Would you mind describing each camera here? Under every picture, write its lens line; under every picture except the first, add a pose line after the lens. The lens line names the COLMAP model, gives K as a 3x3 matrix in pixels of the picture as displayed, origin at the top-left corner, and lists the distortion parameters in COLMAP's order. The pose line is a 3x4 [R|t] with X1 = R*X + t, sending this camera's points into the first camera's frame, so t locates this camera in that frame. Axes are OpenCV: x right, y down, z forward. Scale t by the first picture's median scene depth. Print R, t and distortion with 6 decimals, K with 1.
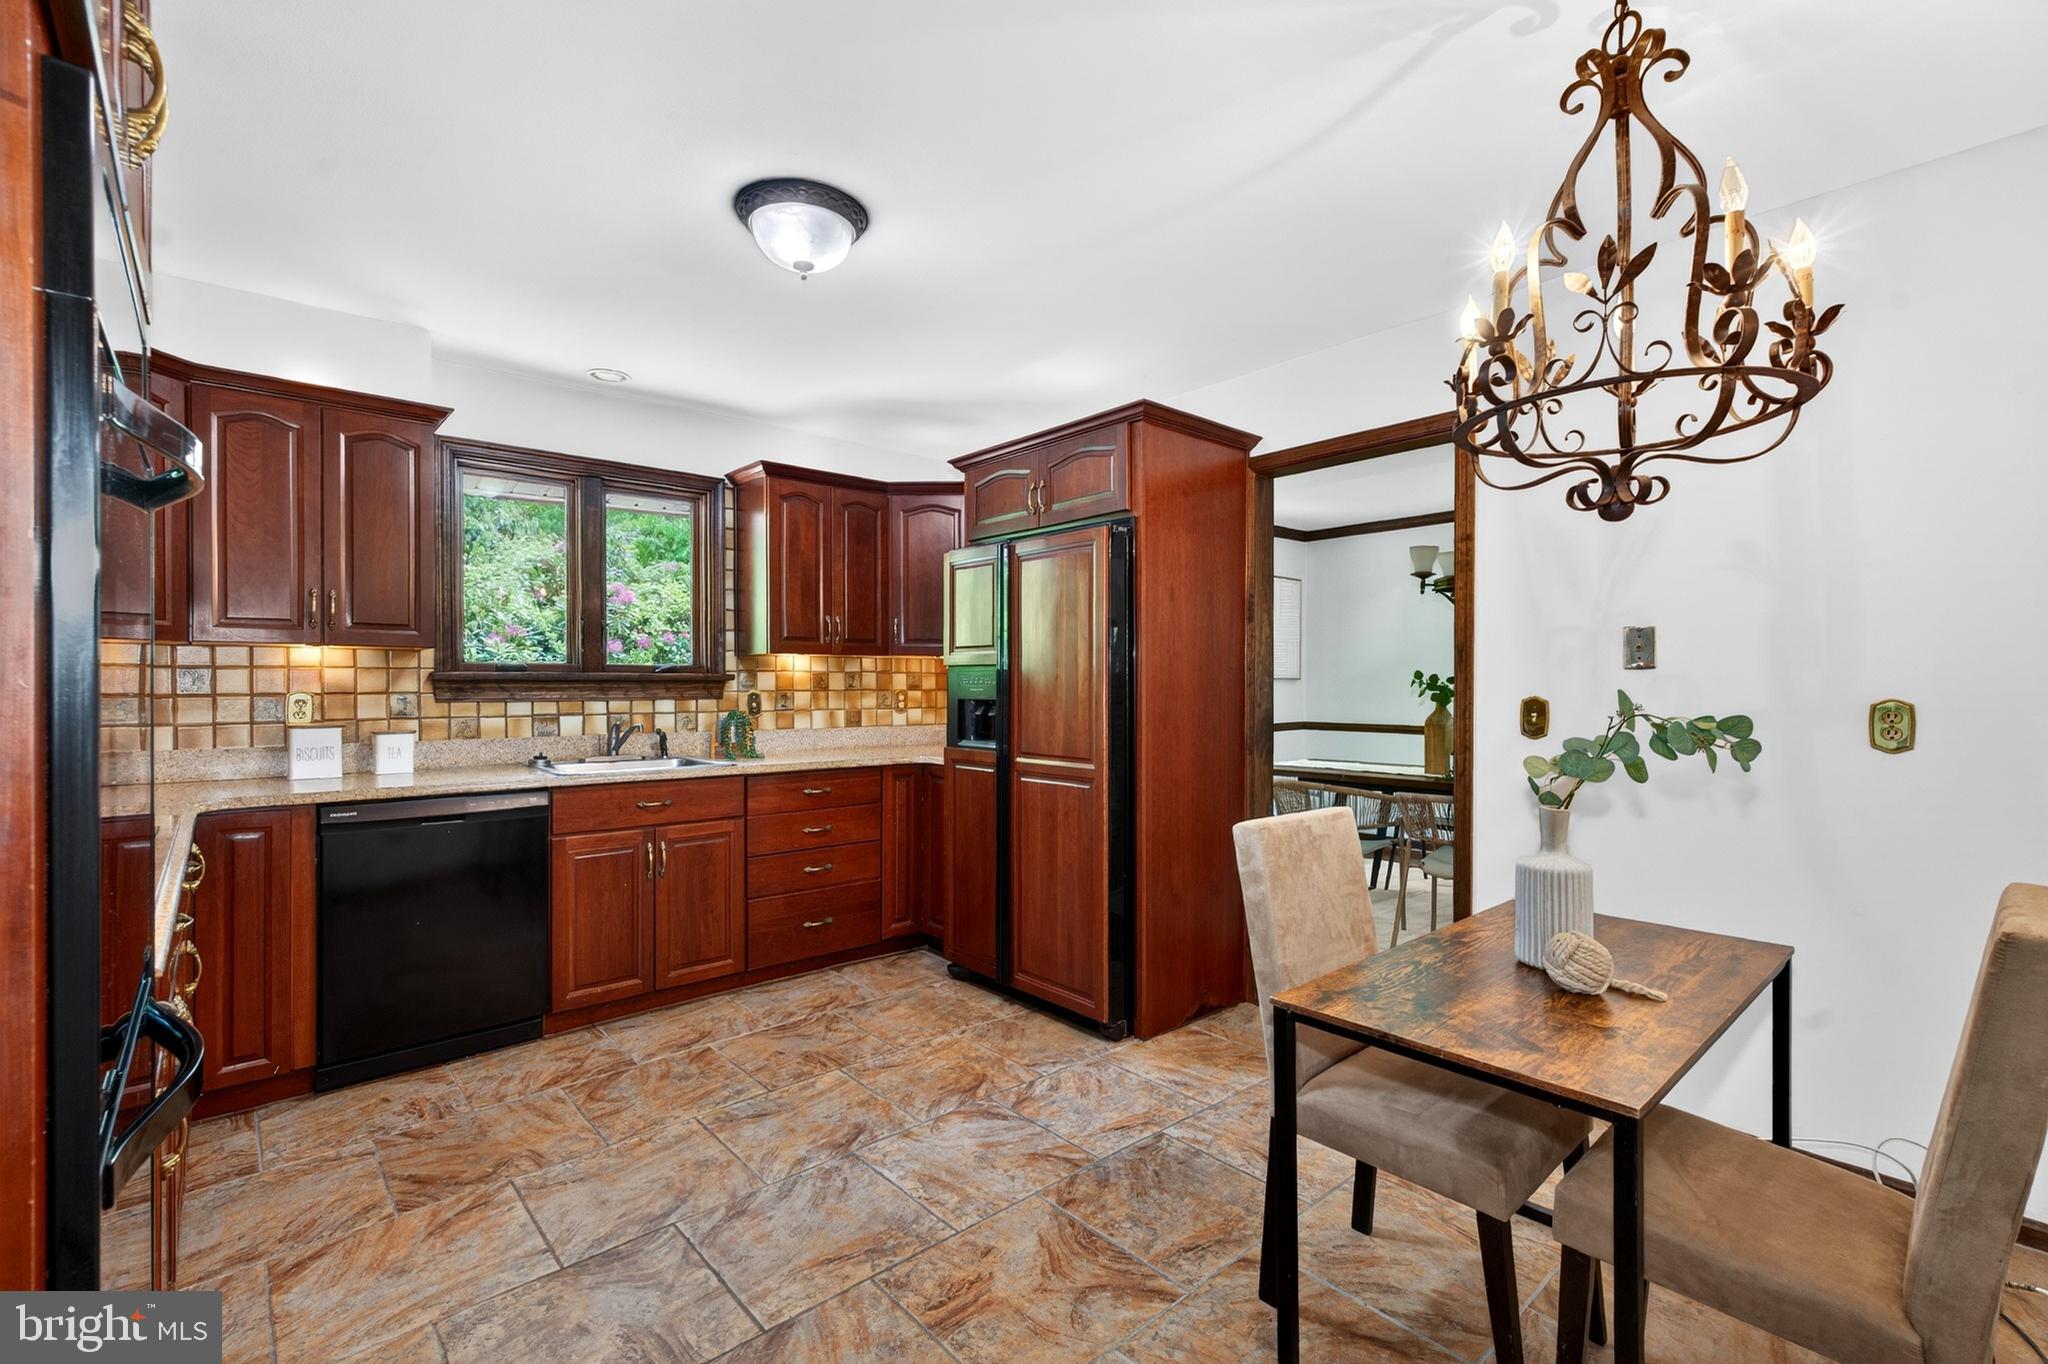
lens RADIAL K [[895.4, 0, 1024.0], [0, 895.4, 682.0], [0, 0, 1]] dist [0.010261, -0.000687]
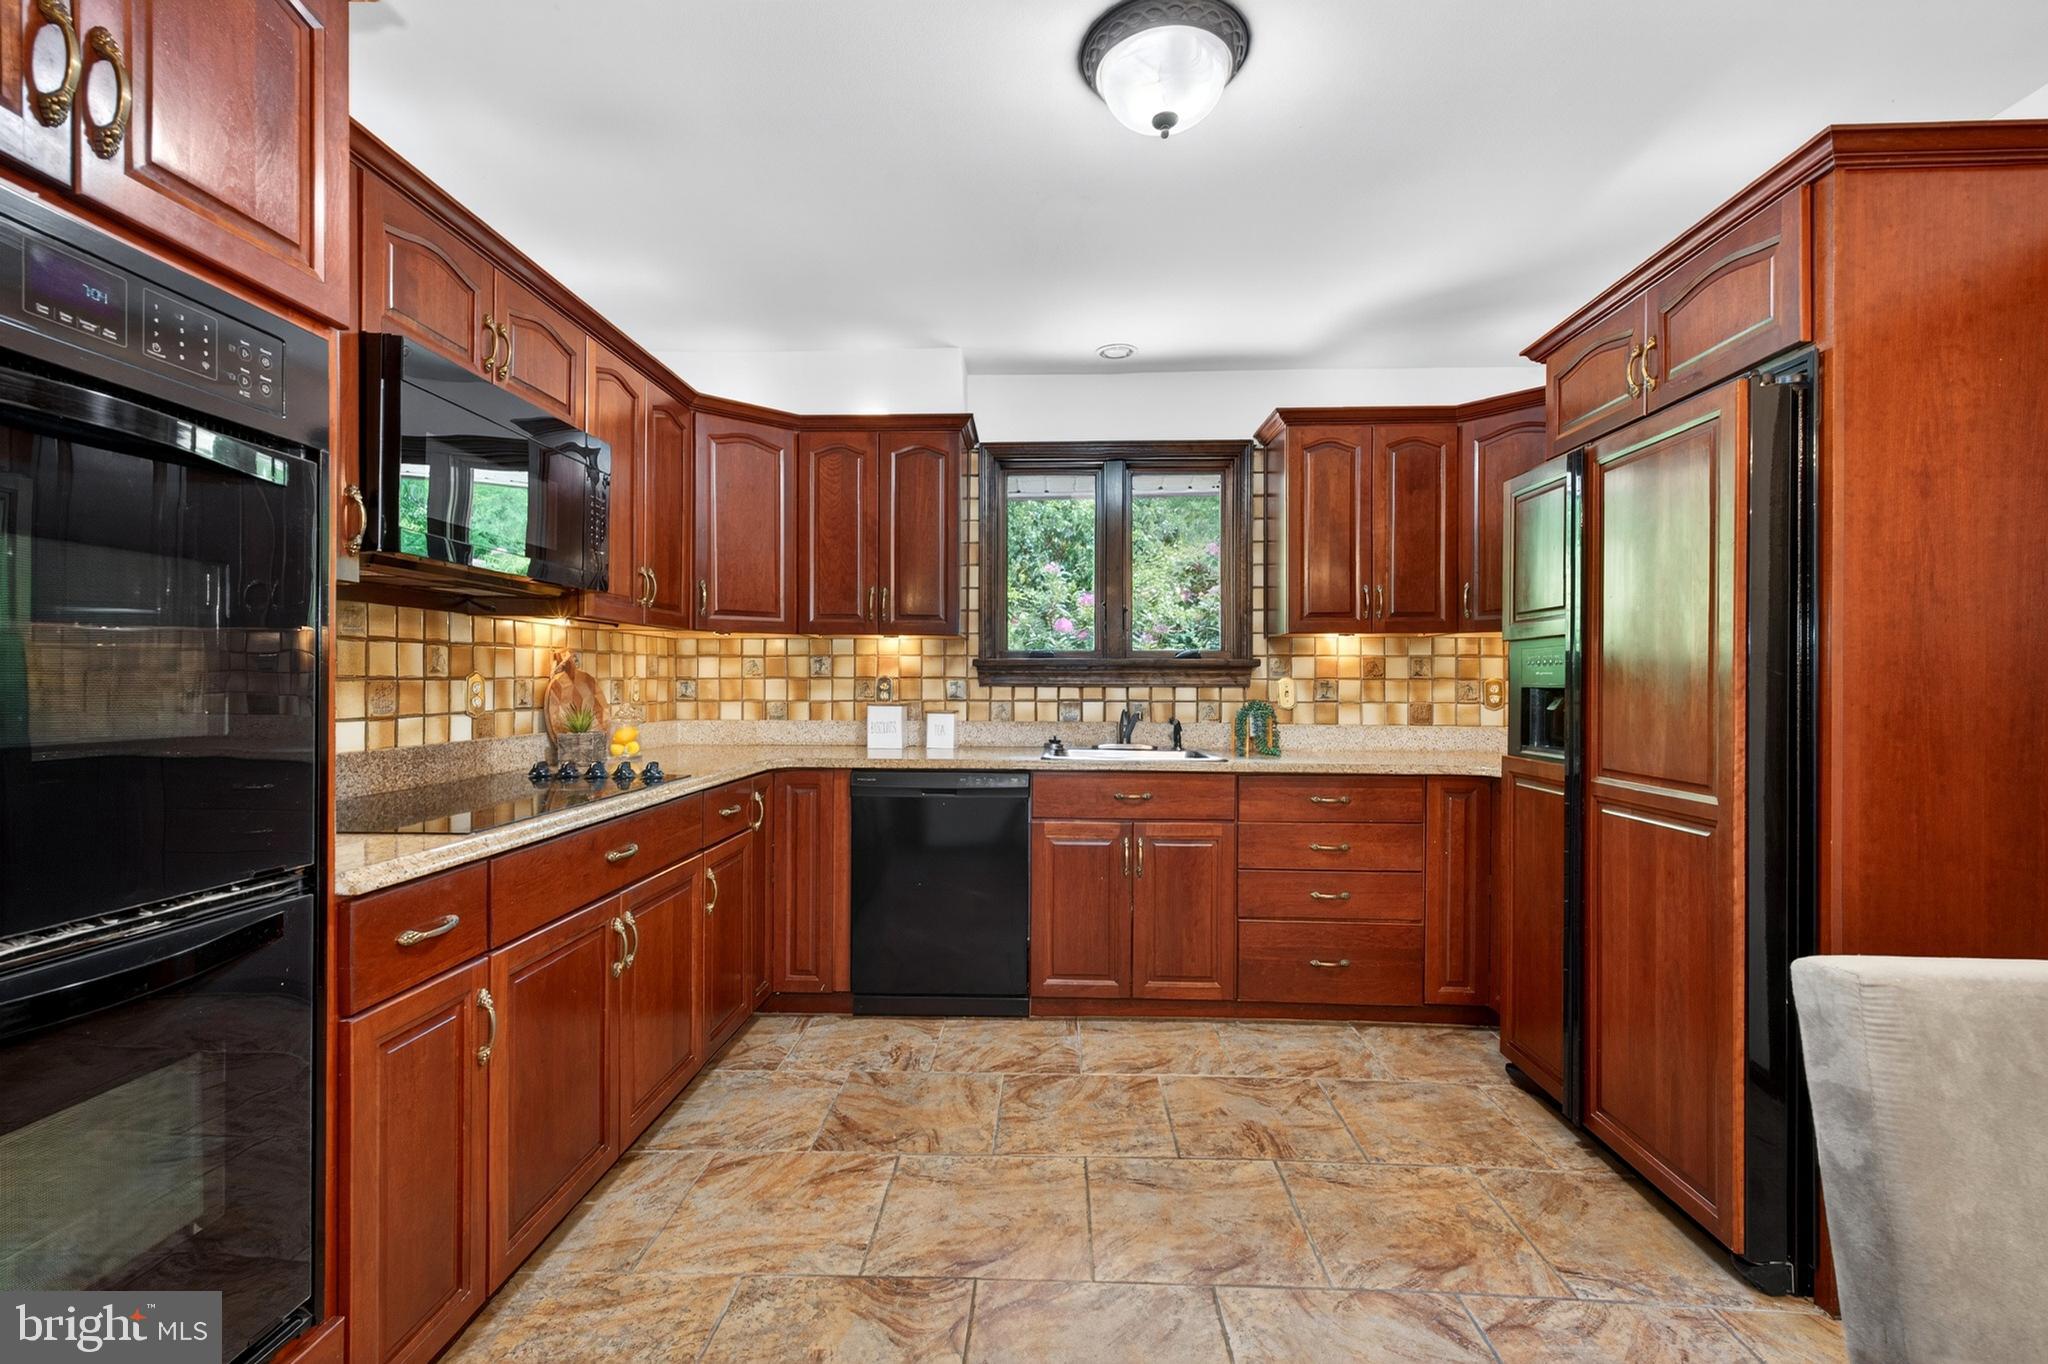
lens RADIAL K [[895.4, 0, 1024.0], [0, 895.4, 682.0], [0, 0, 1]] dist [0.010261, -0.000687]
pose [[0.721562, 0.001359, -0.692349, 0.147910], [-0.002612, 0.999996, -0.000759, 0.018441], [0.692345, 0.002356, 0.721563, 0.251823]]
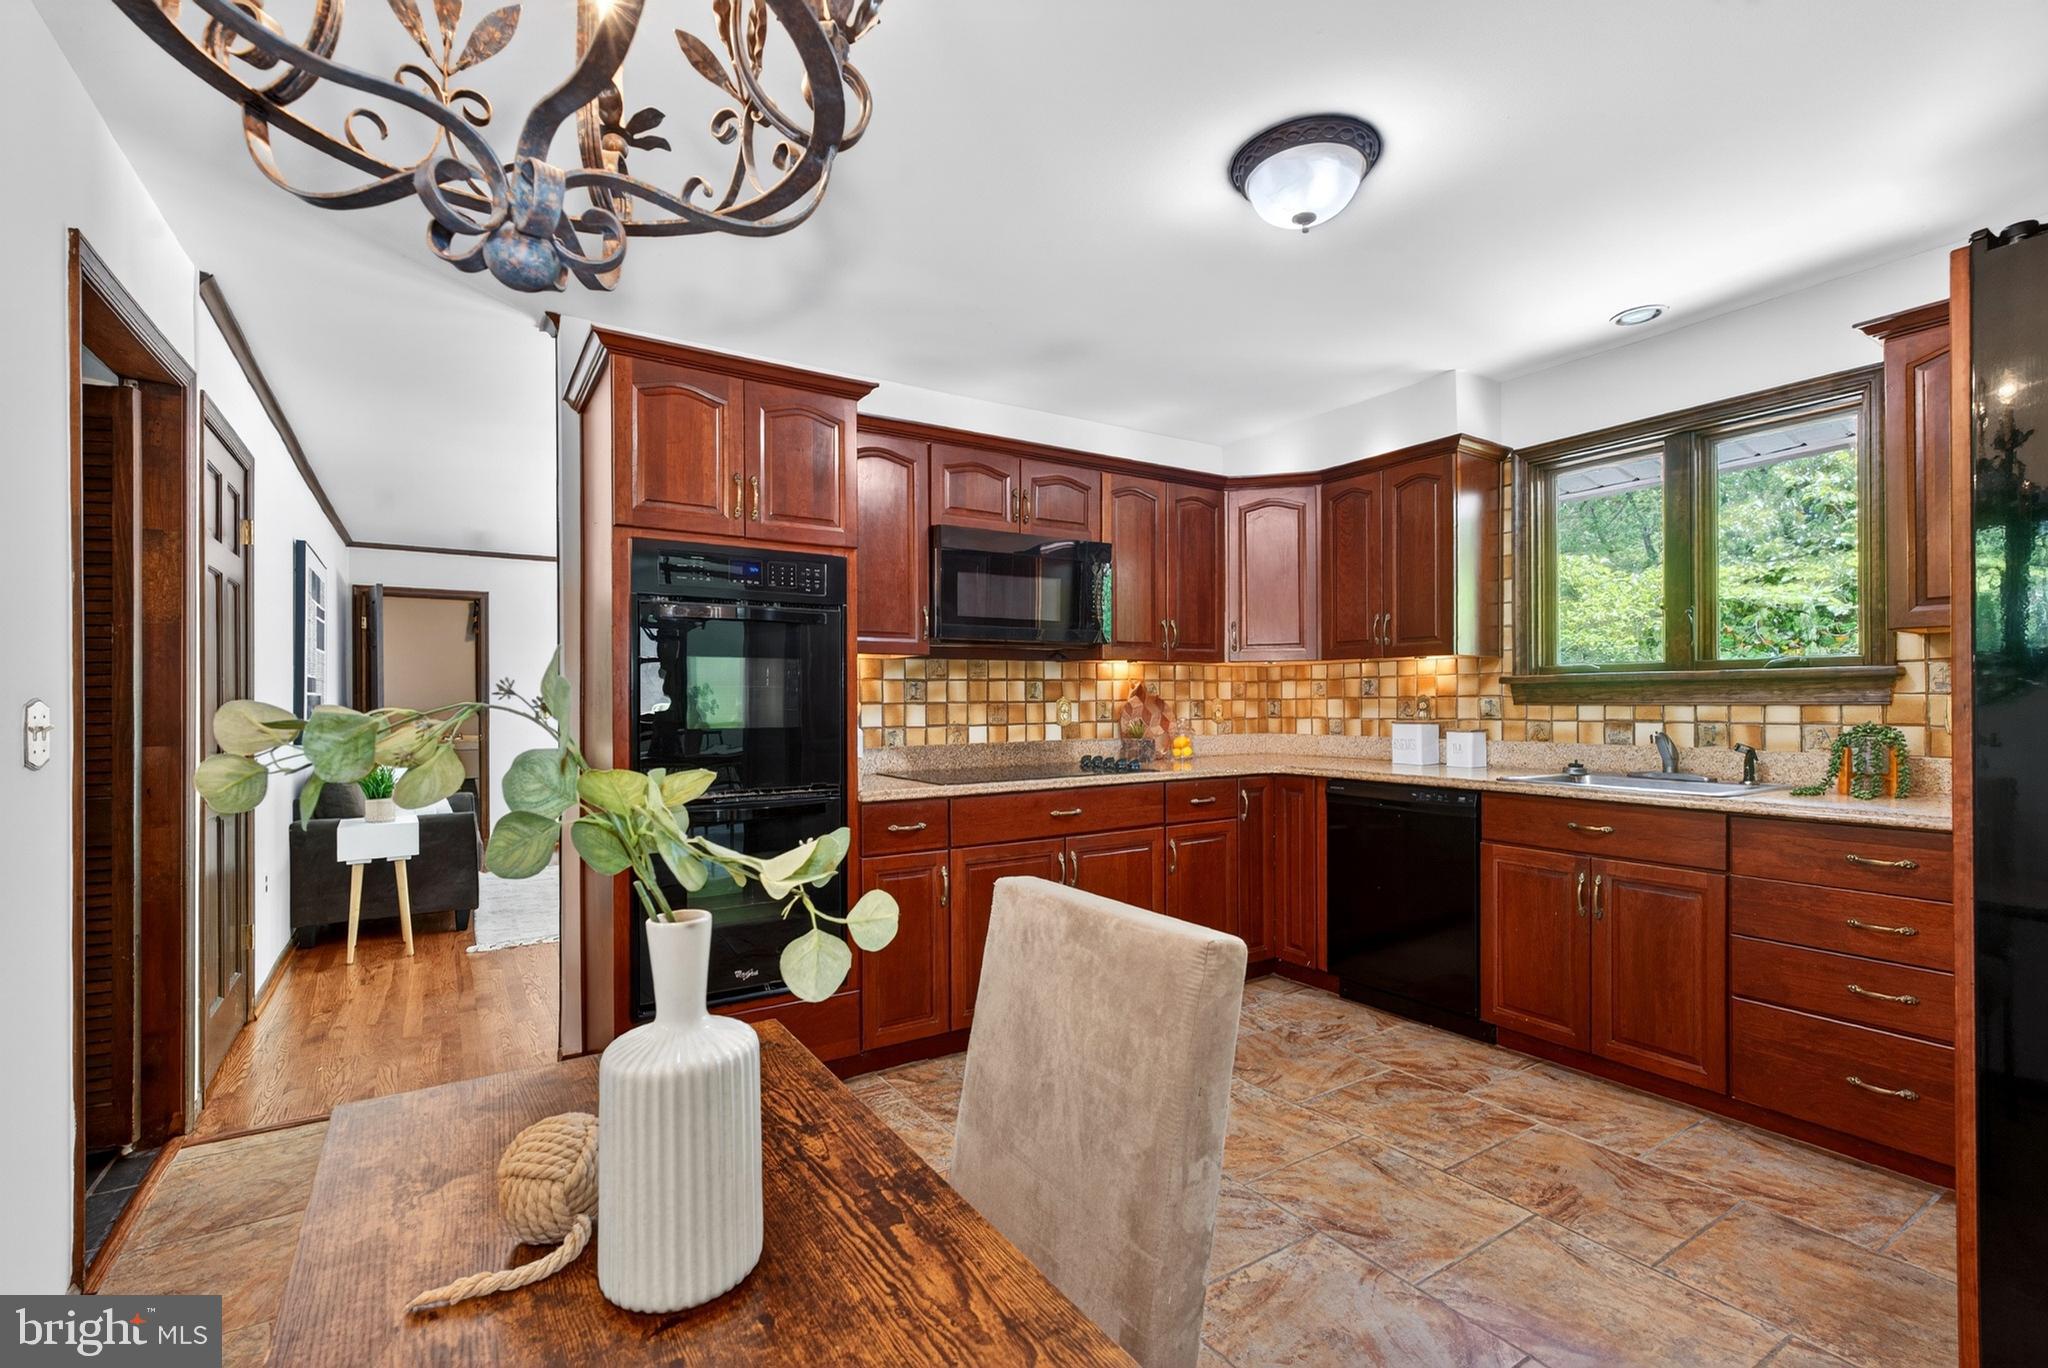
lens RADIAL K [[912.3, 0, 1031.8], [0, 912.3, 694.8], [0, 0, 1]] dist [0.009494, -0.000242]
pose [[-0.146185, -0.006769, -0.989234, 0.499712], [0.005409, 0.999956, -0.007642, 0.016308], [0.989242, -0.006468, -0.146142, 0.610107]]
